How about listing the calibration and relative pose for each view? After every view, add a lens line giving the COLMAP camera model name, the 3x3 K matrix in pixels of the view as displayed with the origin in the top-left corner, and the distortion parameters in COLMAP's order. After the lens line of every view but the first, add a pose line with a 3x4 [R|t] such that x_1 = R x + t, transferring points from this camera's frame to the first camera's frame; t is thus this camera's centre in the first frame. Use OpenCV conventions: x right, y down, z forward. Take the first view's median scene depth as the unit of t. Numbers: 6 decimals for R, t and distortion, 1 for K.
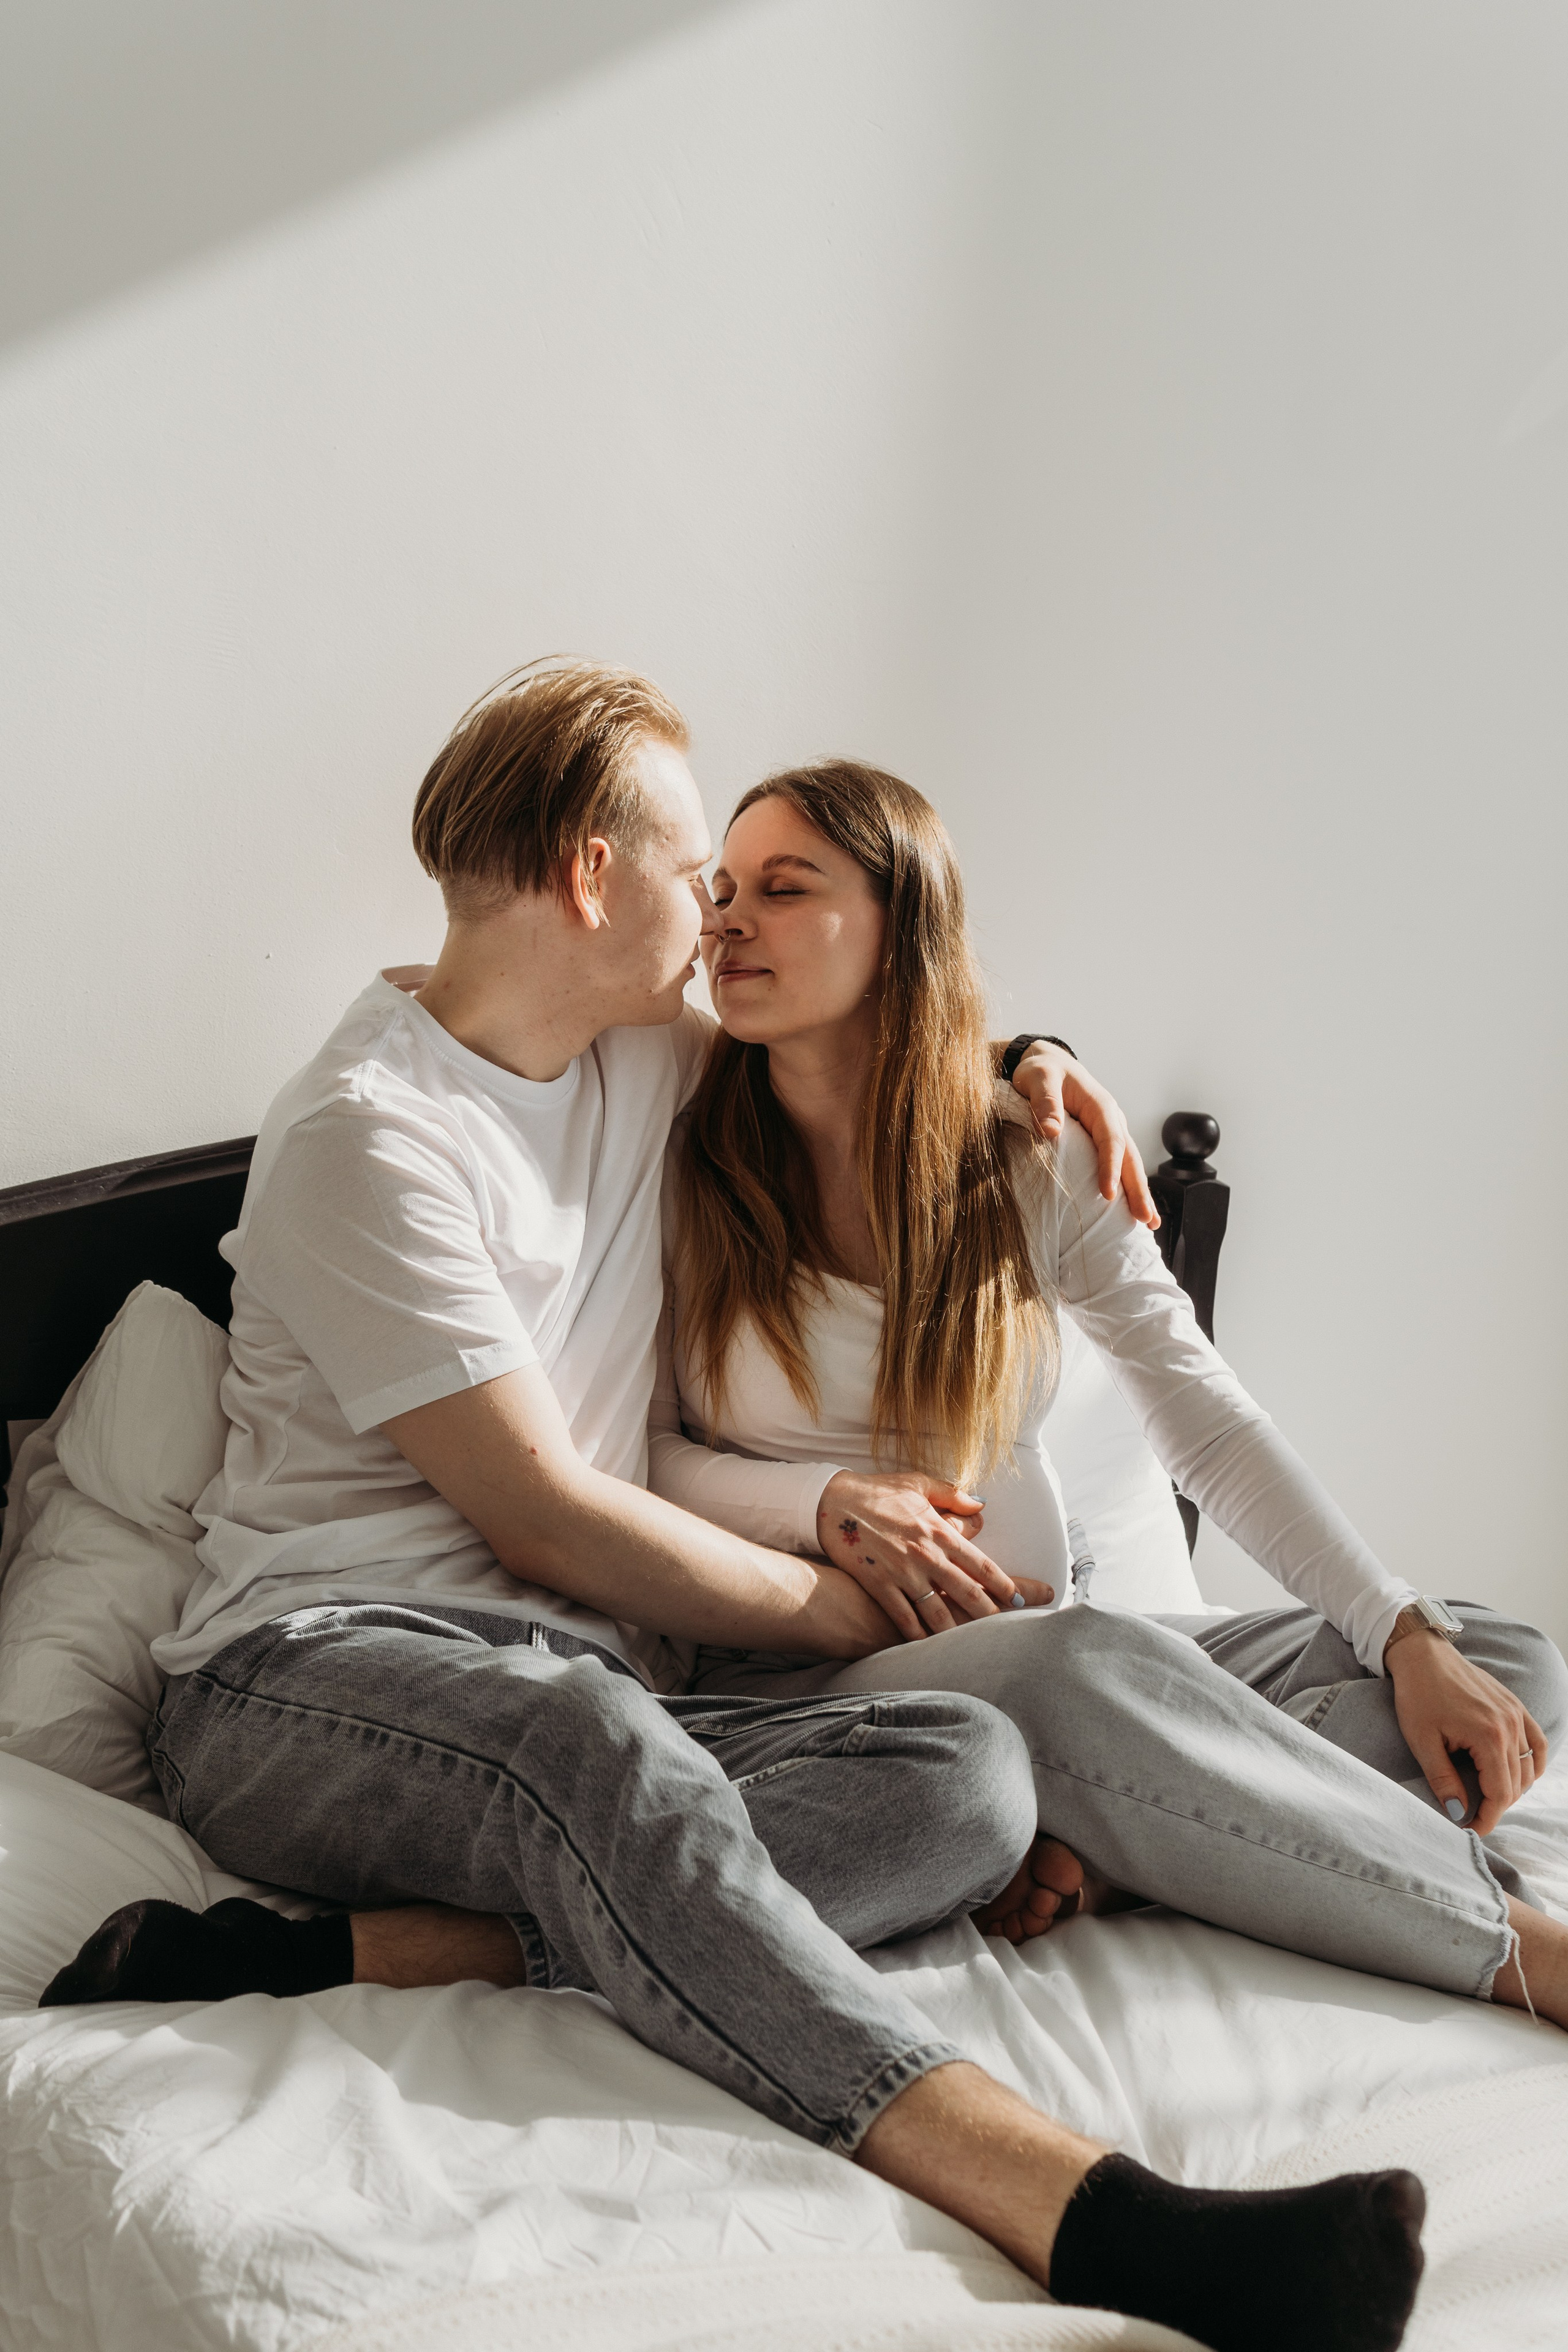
lens RADIAL K [[3207.2, 0, 783.0], [0, 3207.2, 1192.5], [0, 0, 1]] dist [0.034163, 0.000000]
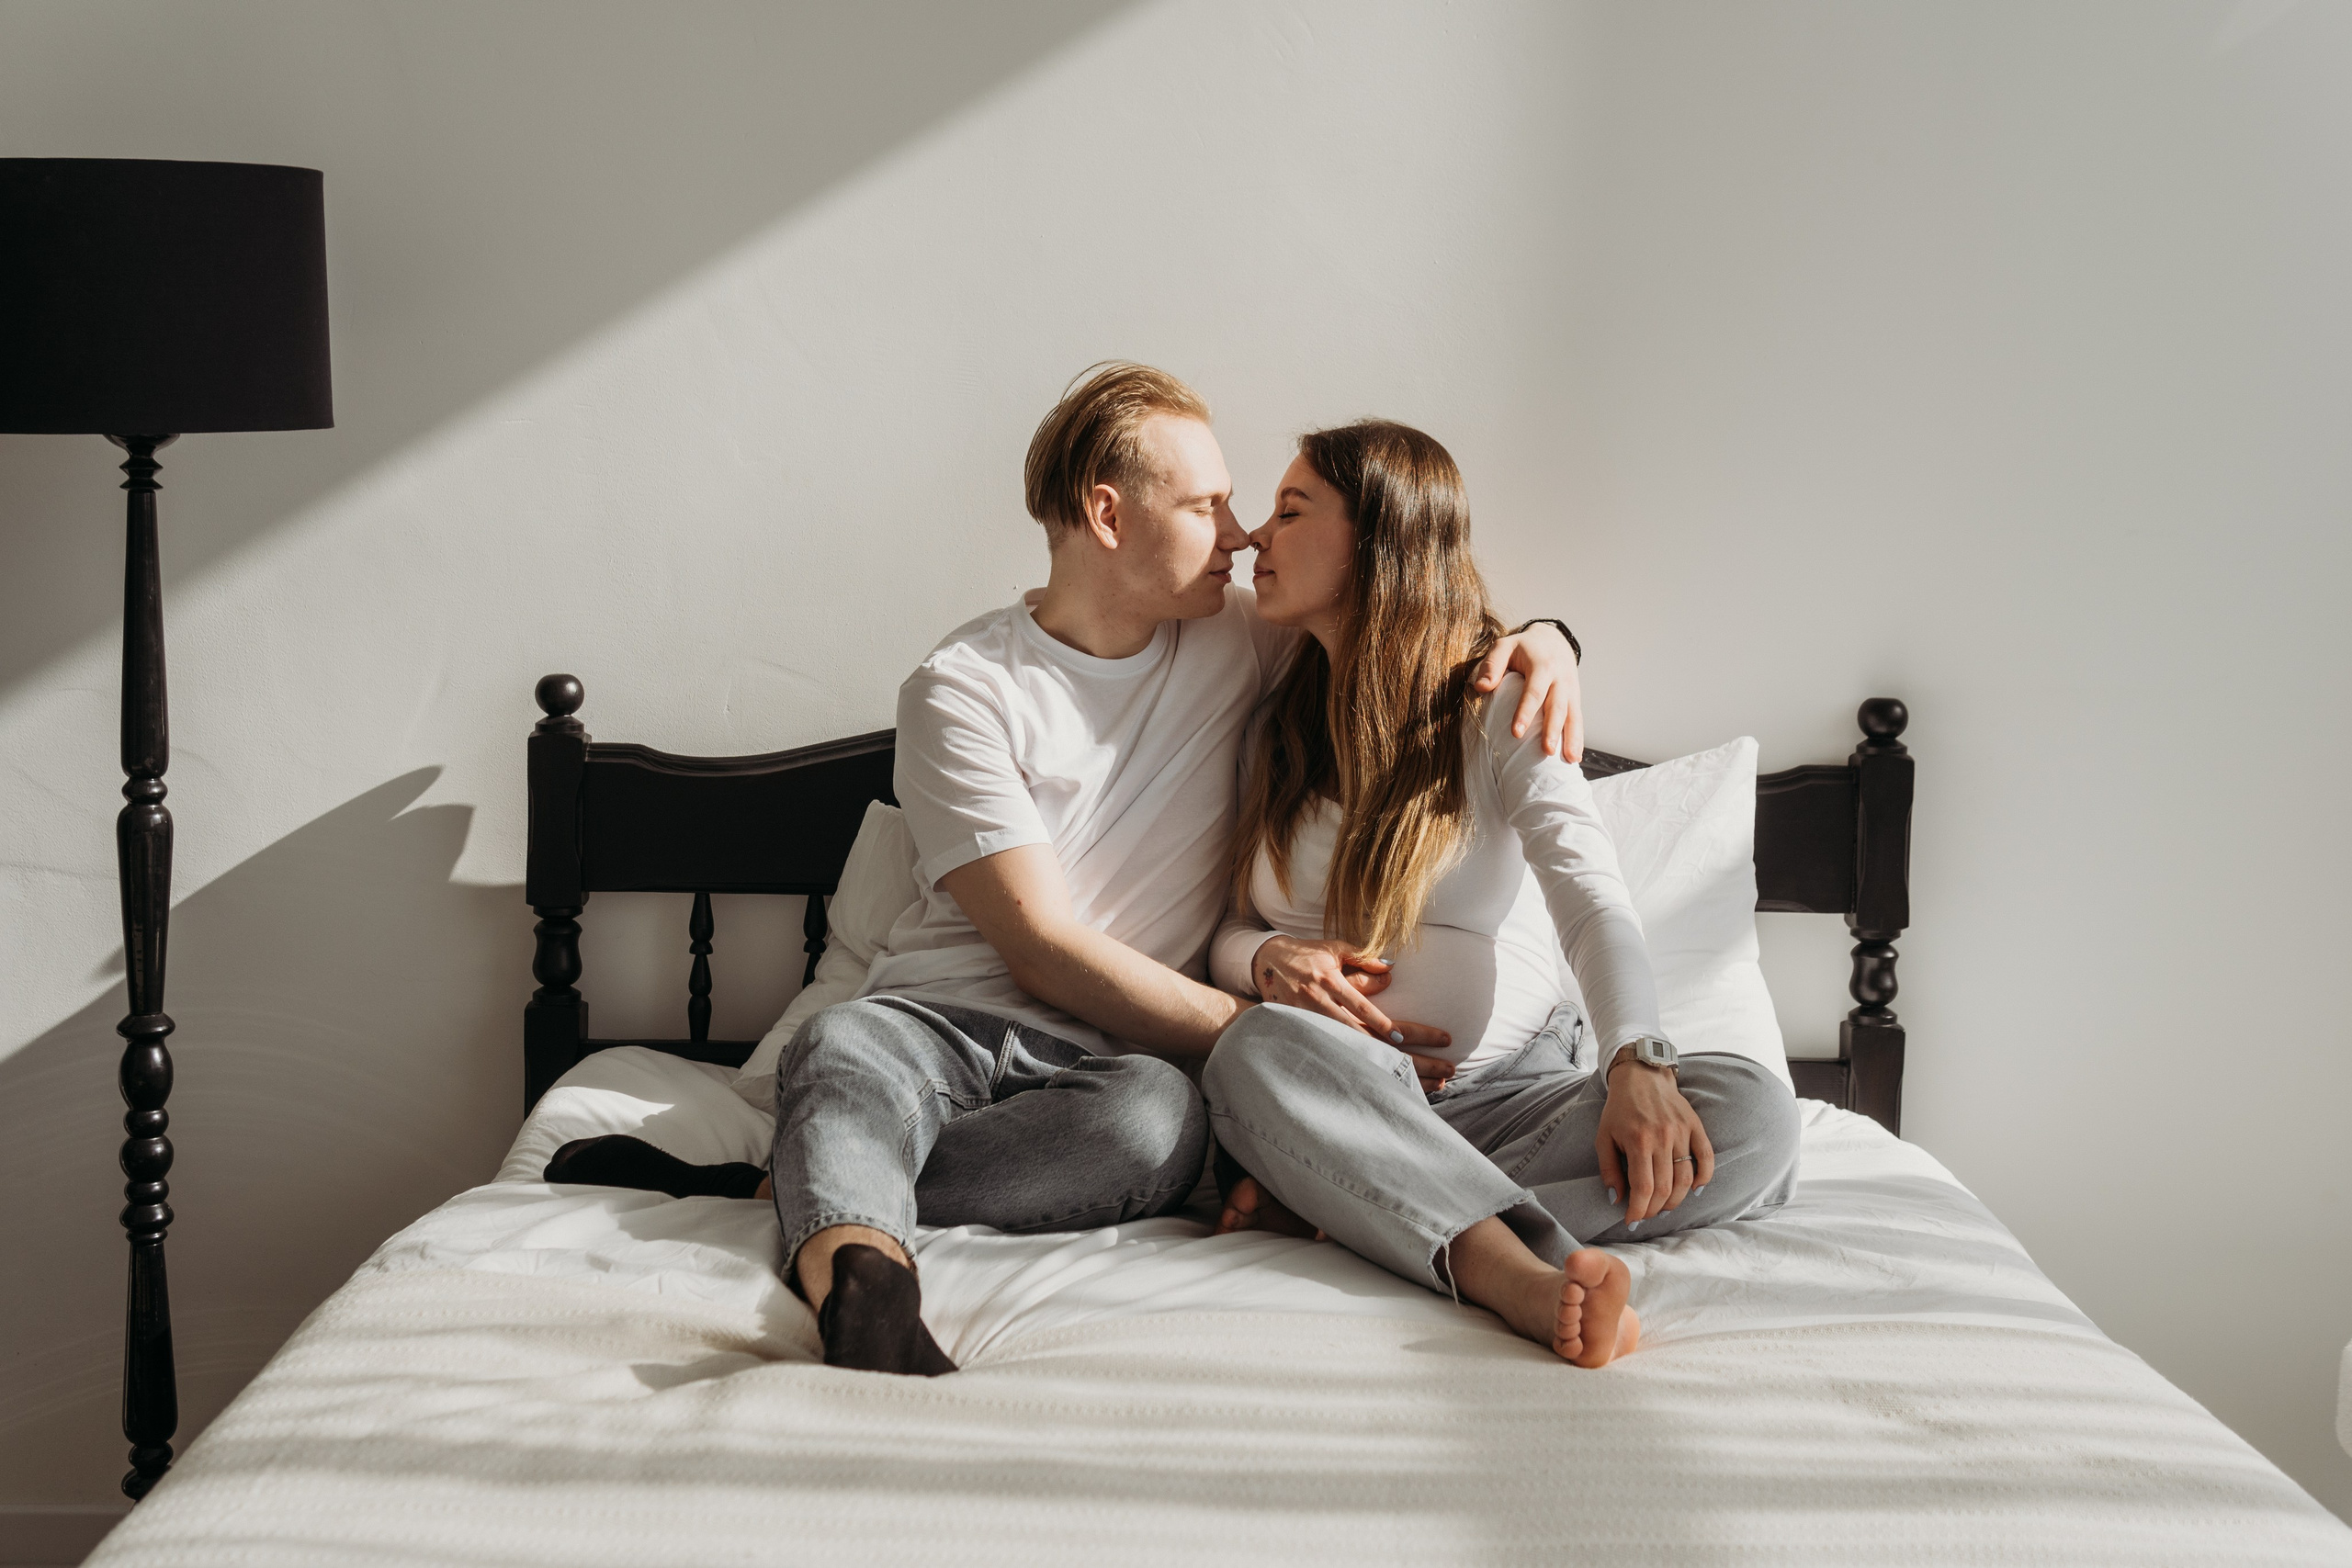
lens RADIAL K [[3206.9, 0, 1170.8], [0, 3206.9, 767.0], [0, 0, 1]] dist [0.034163, 0.000000]
pose [[0.801486, -0.021011, -0.597645, 0.827386], [-0.021446, 0.997730, -0.063837, 0.107672], [0.597630, 0.063982, 0.799215, -0.123732]]
